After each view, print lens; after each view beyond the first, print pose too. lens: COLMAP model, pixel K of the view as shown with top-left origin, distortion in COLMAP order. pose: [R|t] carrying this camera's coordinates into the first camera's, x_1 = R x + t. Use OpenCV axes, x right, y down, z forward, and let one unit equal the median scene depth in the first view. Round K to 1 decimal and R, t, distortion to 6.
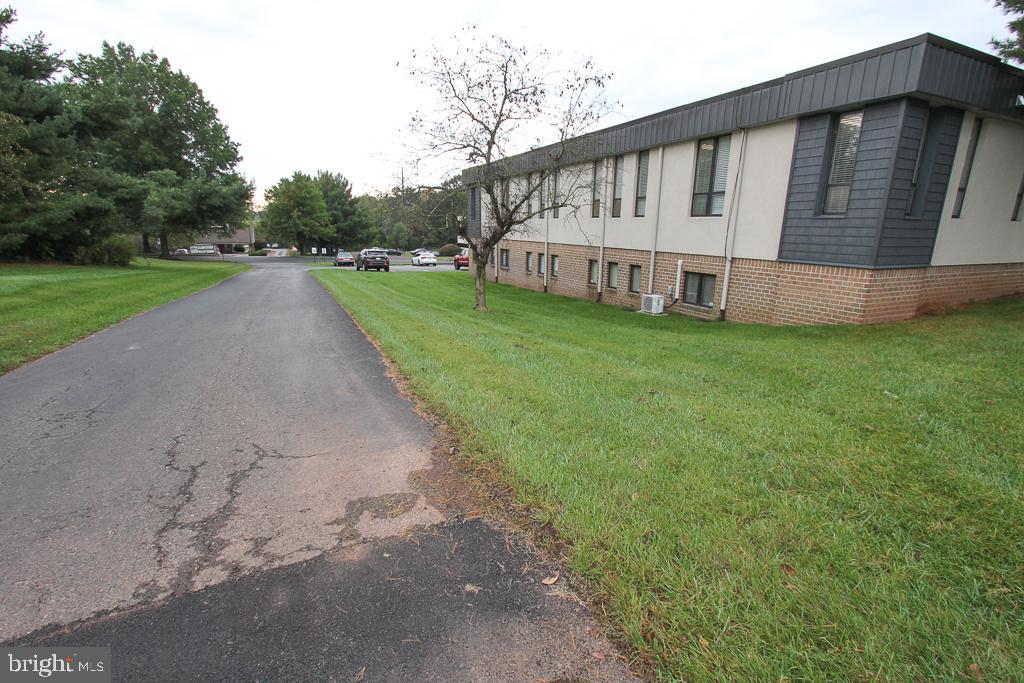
lens RADIAL K [[471.9, 0, 513.5], [0, 471.9, 349.3], [0, 0, 1]] dist [-0.013777, 0.000946]
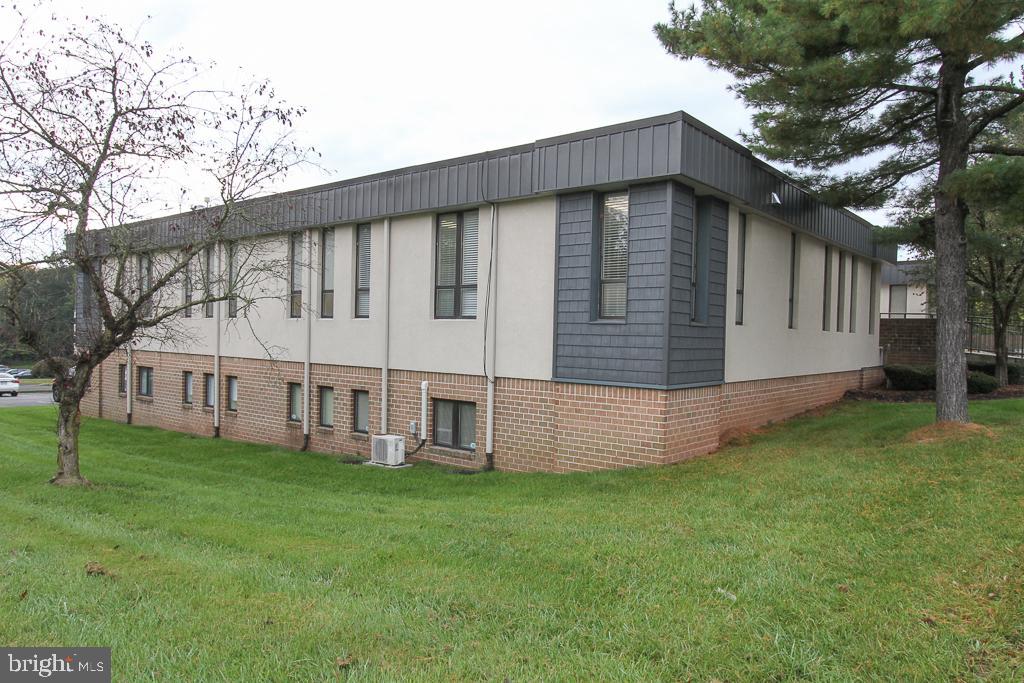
lens RADIAL K [[700.2, 0, 512.0], [0, 700.2, 341.5], [0, 0, 1]] dist [-0.001949, 0.000998]
pose [[0.904413, 0.003821, 0.426642, 0.056537], [0.097365, 0.971726, -0.215101, -0.025535], [-0.415401, 0.236080, 0.878469, 0.085202]]
